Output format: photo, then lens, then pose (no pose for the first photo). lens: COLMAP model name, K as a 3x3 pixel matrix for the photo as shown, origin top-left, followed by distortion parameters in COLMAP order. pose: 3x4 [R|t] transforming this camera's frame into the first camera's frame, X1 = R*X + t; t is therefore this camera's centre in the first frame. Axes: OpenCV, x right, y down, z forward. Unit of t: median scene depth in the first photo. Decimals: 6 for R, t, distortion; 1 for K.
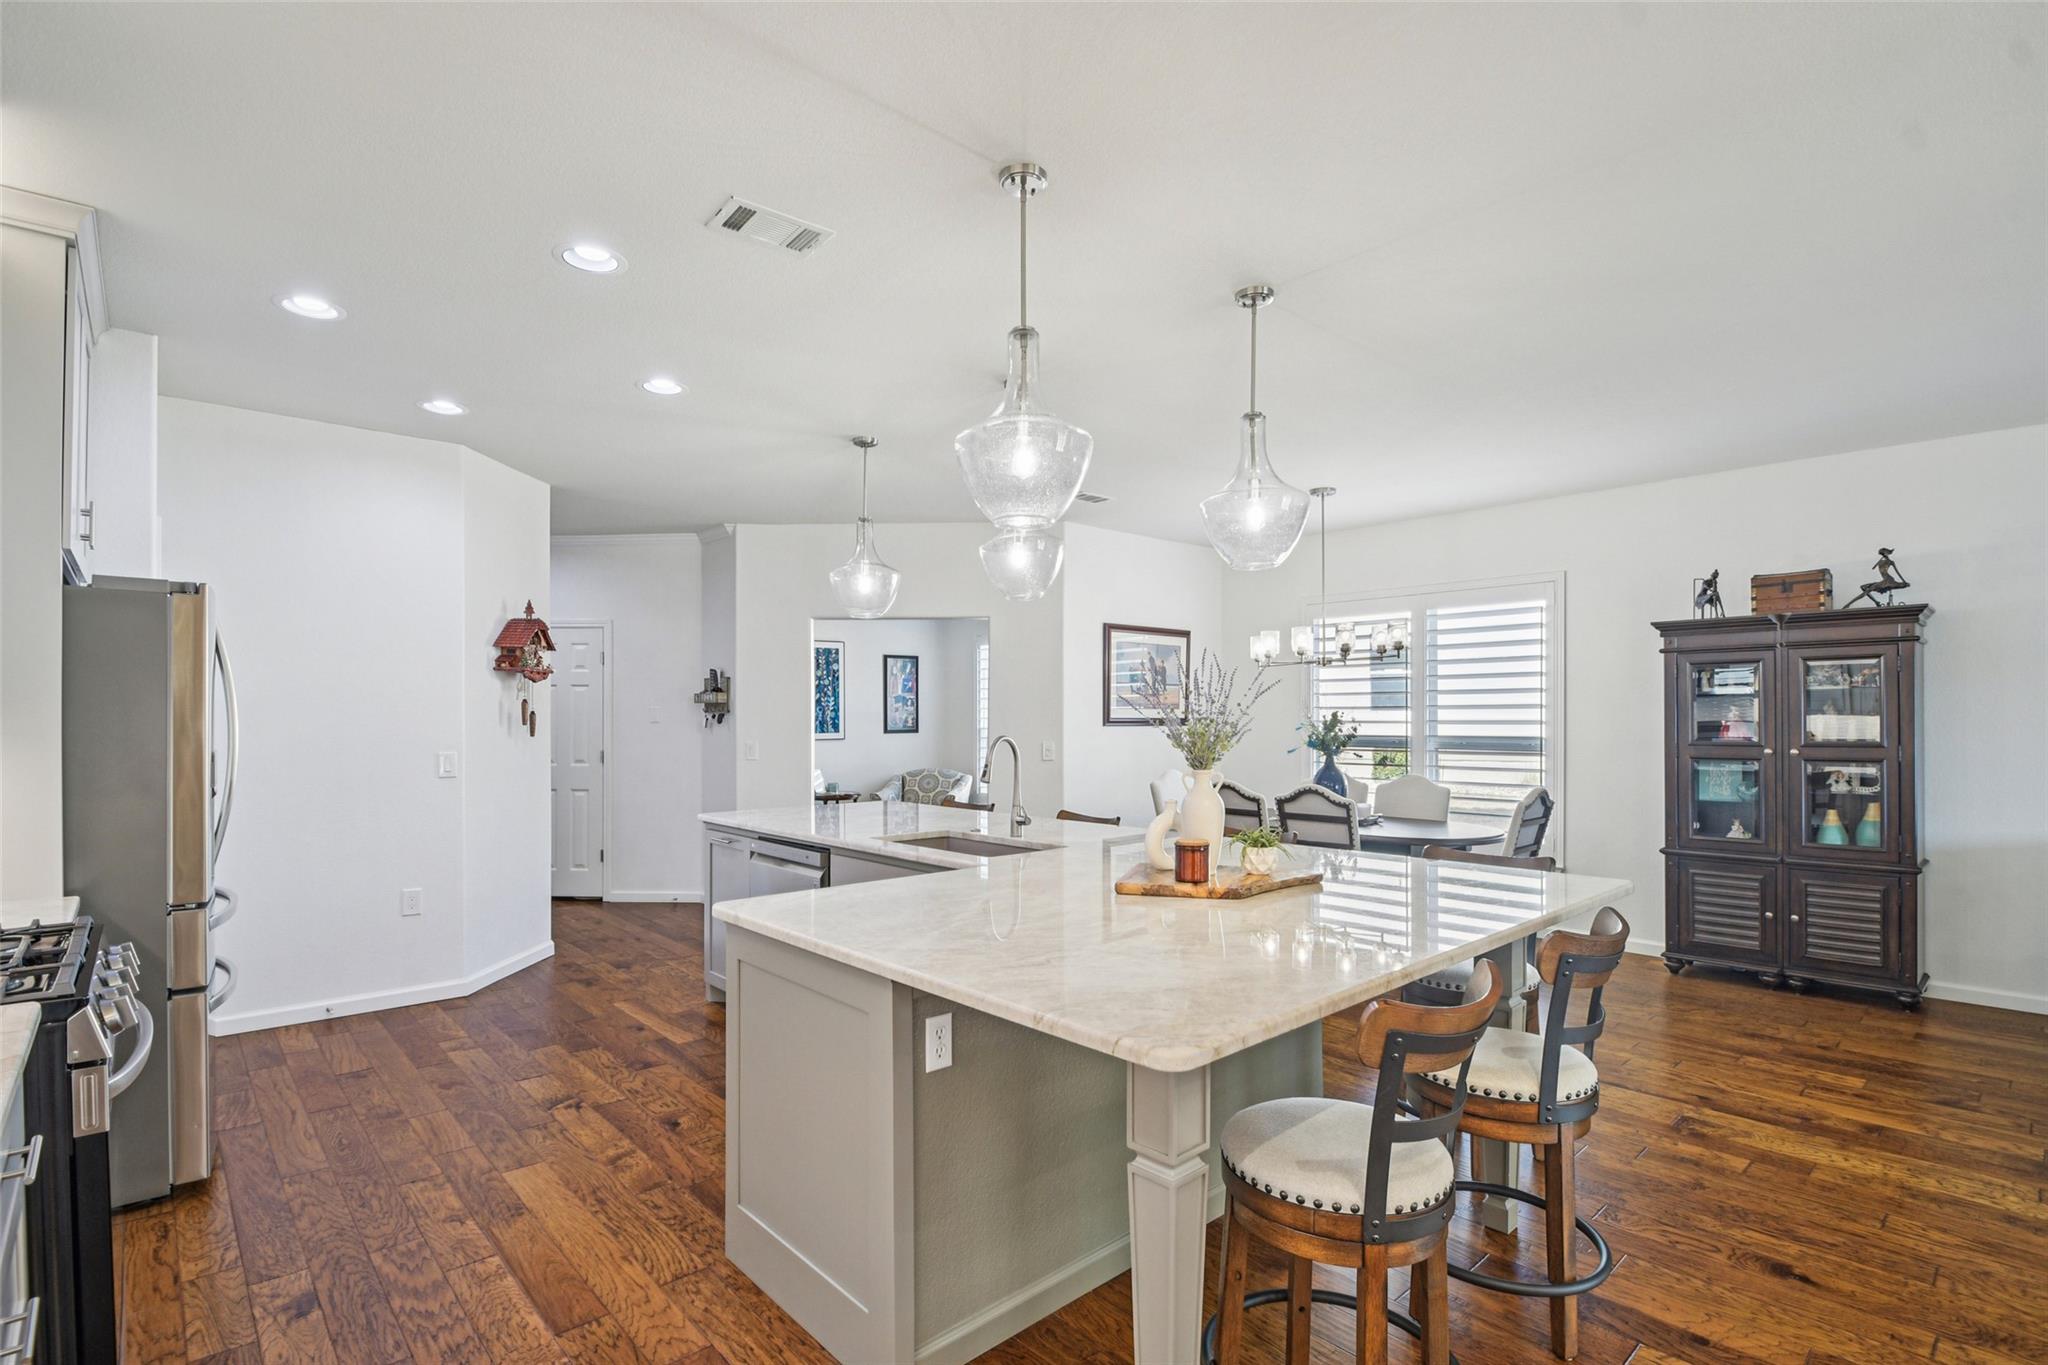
lens RADIAL K [[974.7, 0, 1014.1], [0, 974.7, 725.3], [0, 0, 1]] dist [-0.013238, 0.000012]
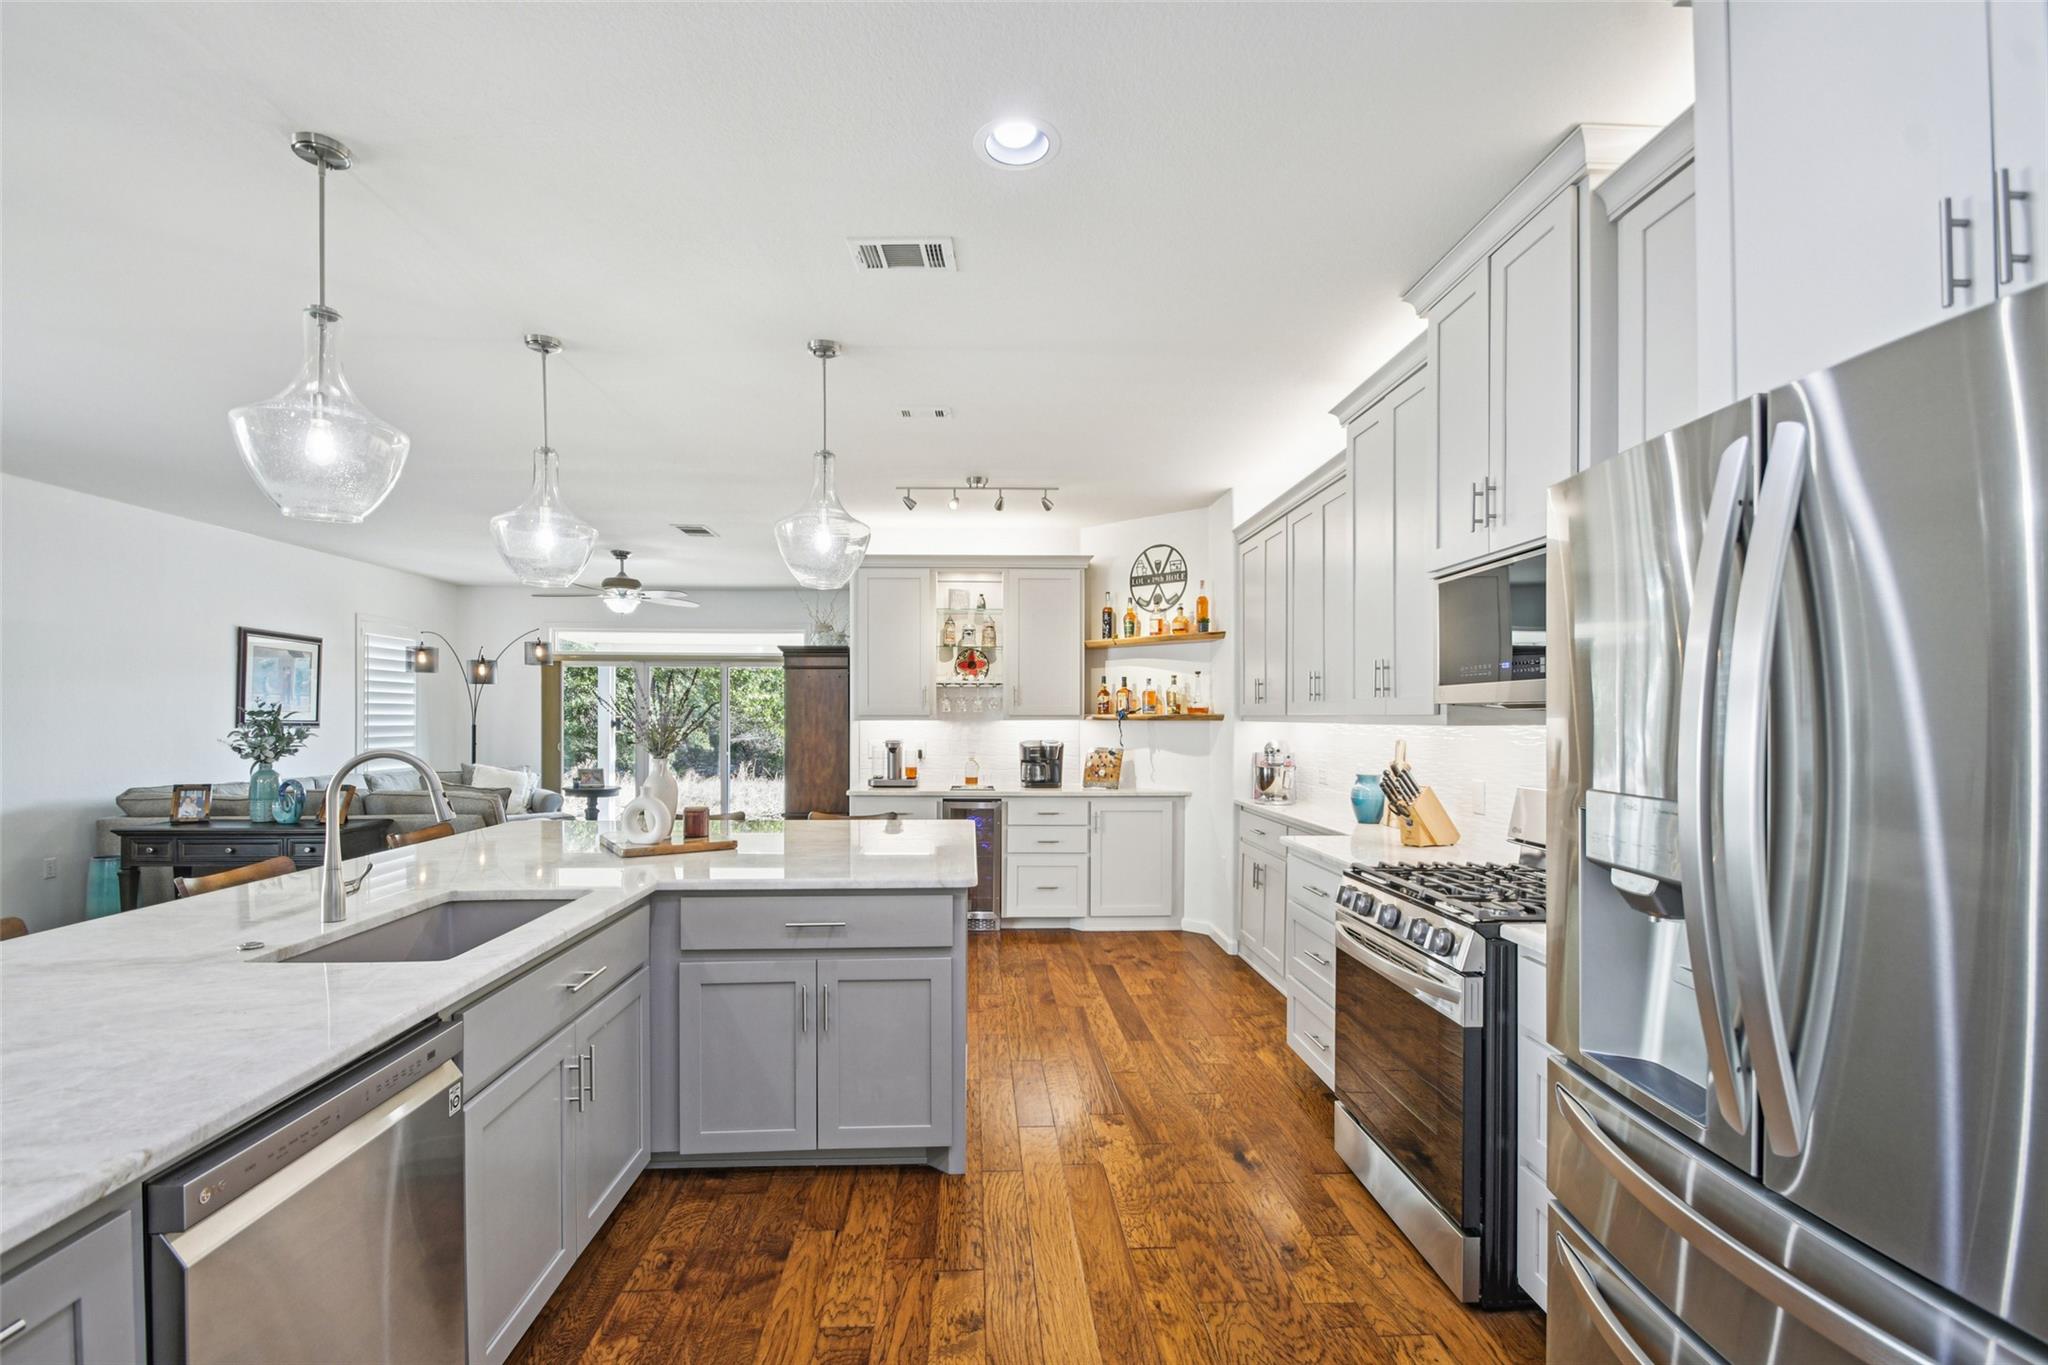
lens RADIAL K [[903.3, 0, 1018.0], [0, 903.3, 720.1], [0, 0, 1]] dist [0.000141, -0.008713]
pose [[-0.775973, -0.003650, 0.630756, -0.394785], [0.004417, 0.999927, 0.011220, -0.008729], [-0.630751, 0.011492, -0.775900, 0.684442]]
